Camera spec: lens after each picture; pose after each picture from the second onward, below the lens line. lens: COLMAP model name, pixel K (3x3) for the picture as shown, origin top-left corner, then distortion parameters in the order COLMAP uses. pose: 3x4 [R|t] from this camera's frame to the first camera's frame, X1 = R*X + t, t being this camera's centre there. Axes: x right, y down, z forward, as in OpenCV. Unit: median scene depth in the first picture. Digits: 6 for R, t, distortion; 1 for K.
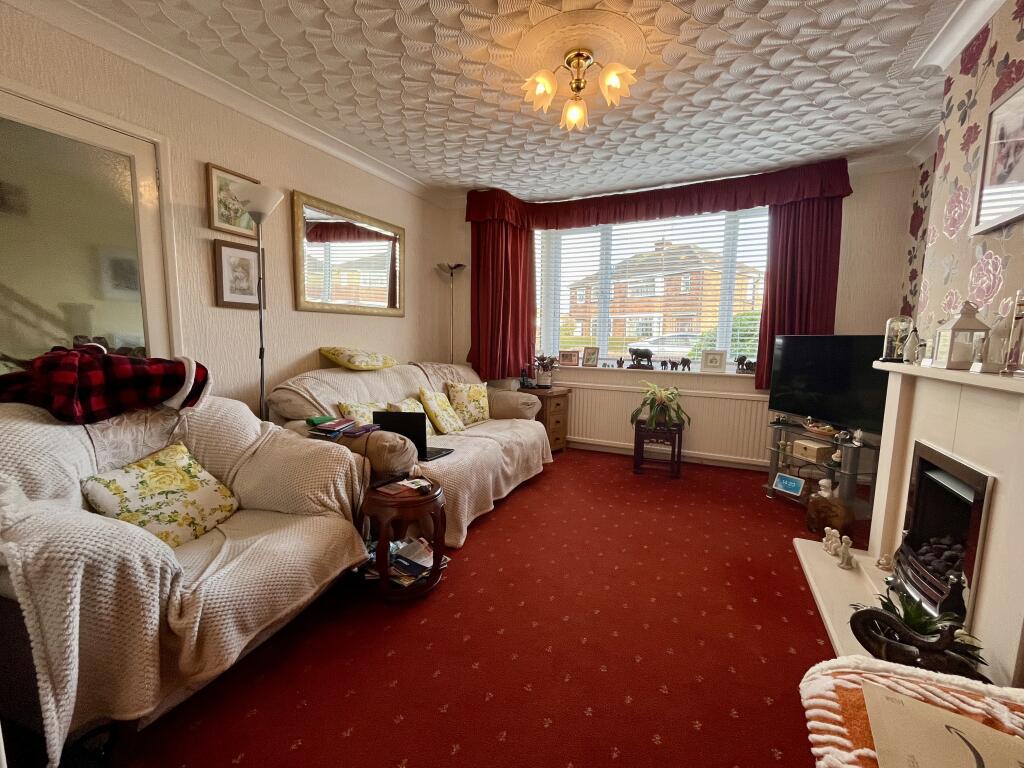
lens RADIAL K [[413.0, 0, 512.0], [0, 413.0, 384.0], [0, 0, 1]] dist [-0.002387, -0.000720]
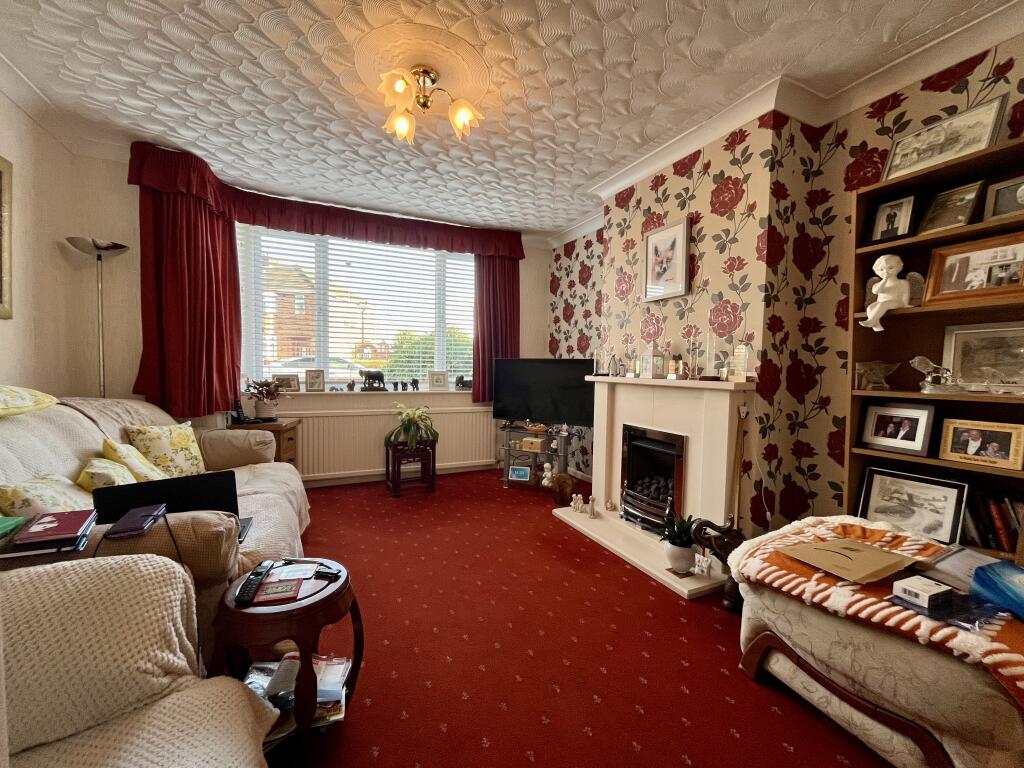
lens RADIAL K [[411.9, 0, 512.0], [0, 411.9, 384.0], [0, 0, 1]] dist [-0.007107, 0.000177]
pose [[0.638683, -0.037851, 0.768538, -0.263507], [0.079304, 0.996709, -0.016816, -0.012701], [-0.765372, 0.071689, 0.639583, 0.144492]]
